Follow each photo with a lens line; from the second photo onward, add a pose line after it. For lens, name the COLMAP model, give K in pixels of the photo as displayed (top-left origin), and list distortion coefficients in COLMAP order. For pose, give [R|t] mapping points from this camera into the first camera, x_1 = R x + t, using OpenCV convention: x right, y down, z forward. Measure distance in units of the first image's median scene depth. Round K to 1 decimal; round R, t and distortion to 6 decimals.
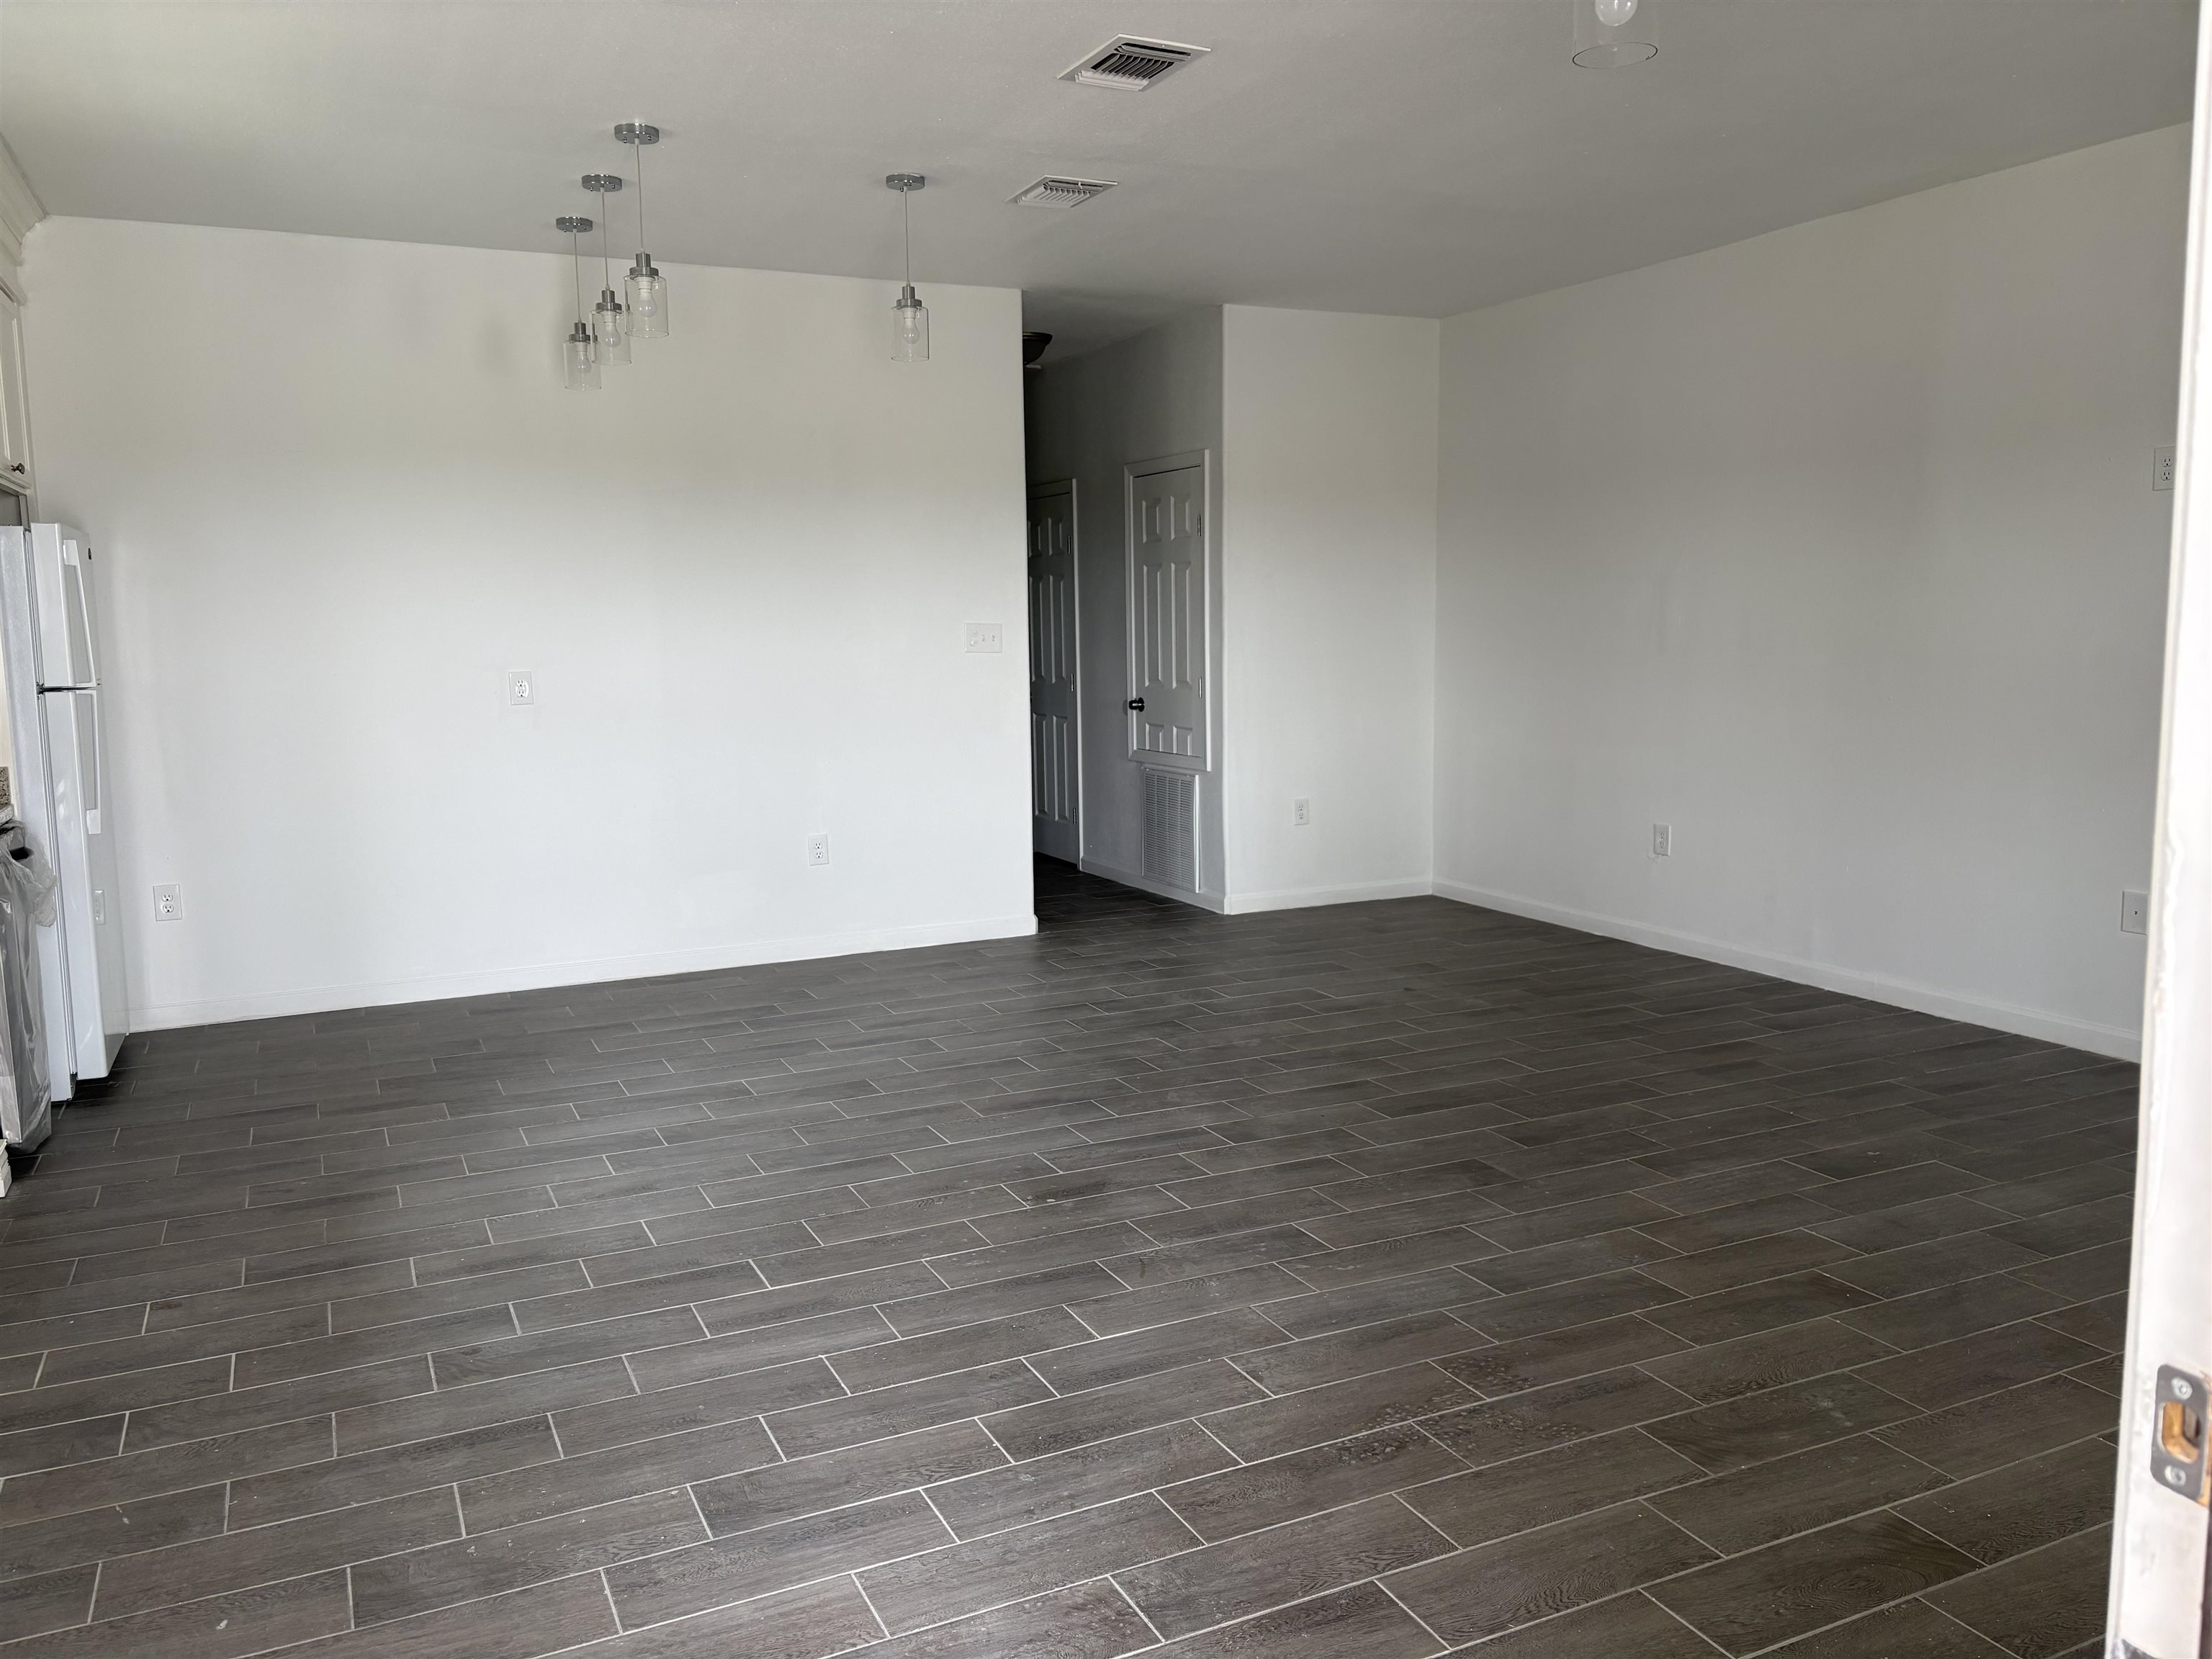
lens RADIAL K [[1685.9, 0, 1110.3], [0, 1685.9, 838.0], [0, 0, 1]] dist [0.024945, -0.005852]
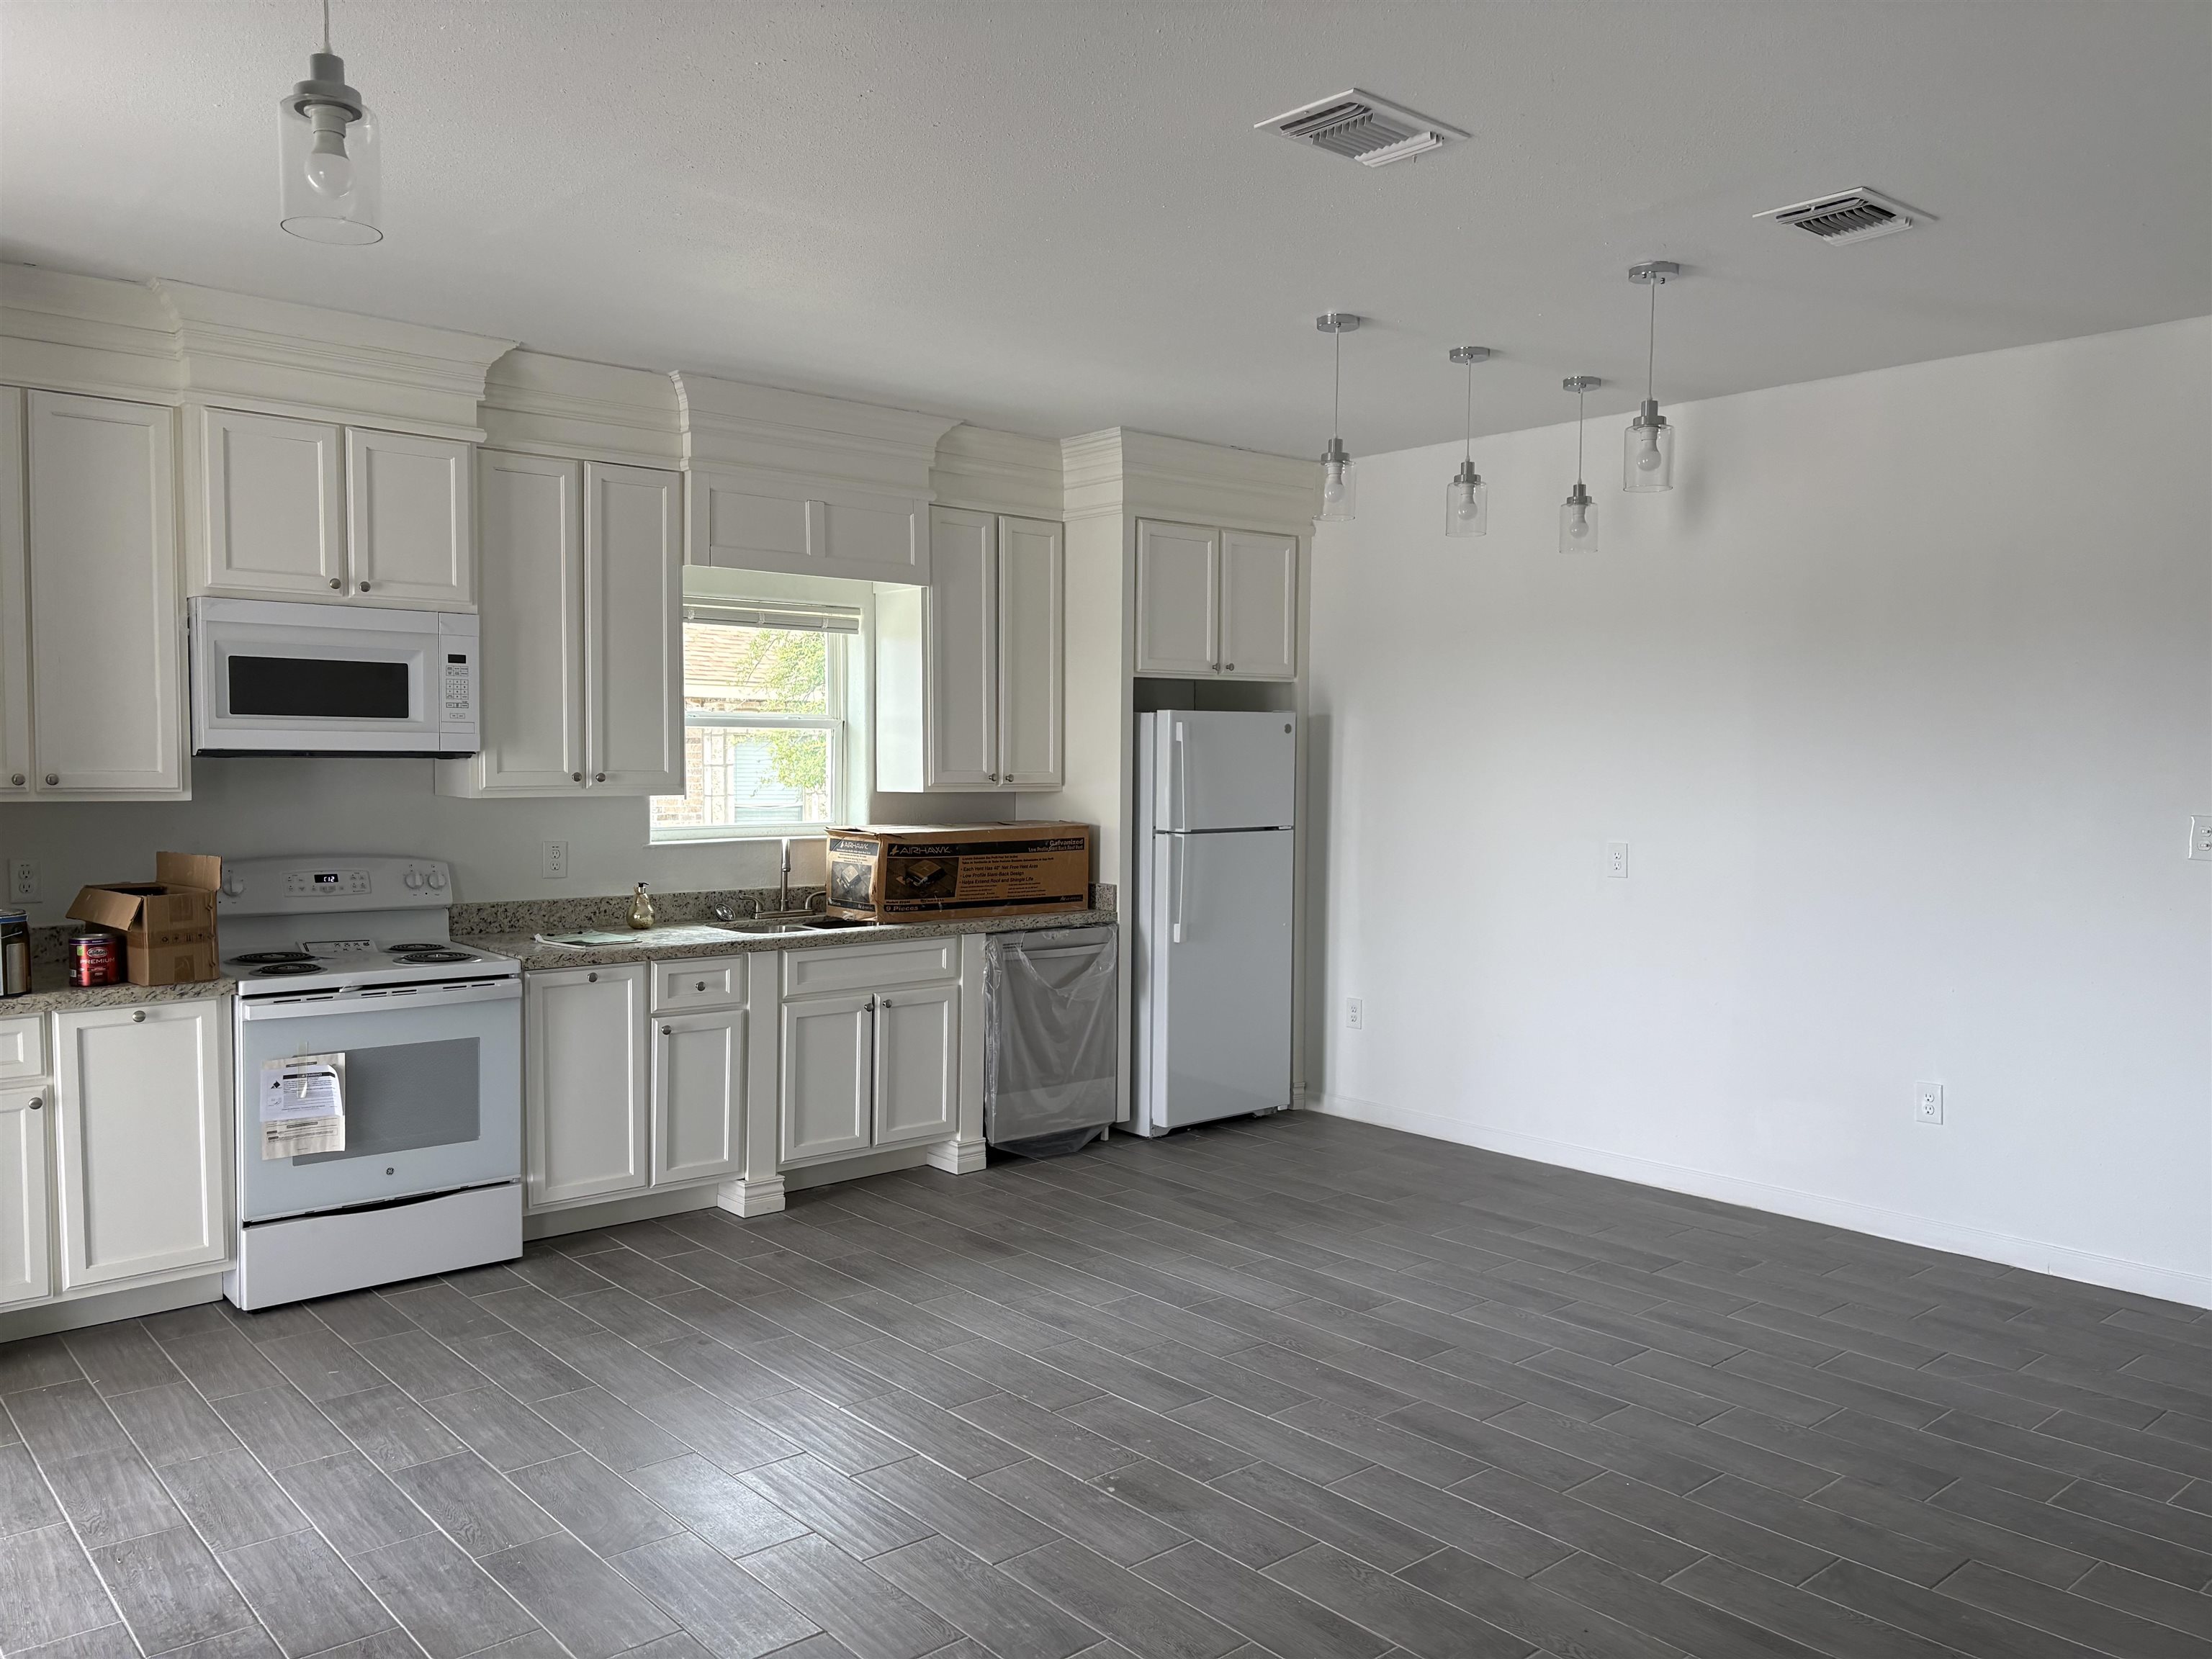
lens RADIAL K [[1685.9, 0, 1089.8], [0, 1685.9, 823.2], [0, 0, 1]] dist [0.024945, -0.005852]
pose [[0.257840, 0.064019, -0.964064, 0.763406], [-0.137816, 0.990037, 0.028884, -0.146345], [0.956308, 0.125416, 0.264094, 0.695544]]
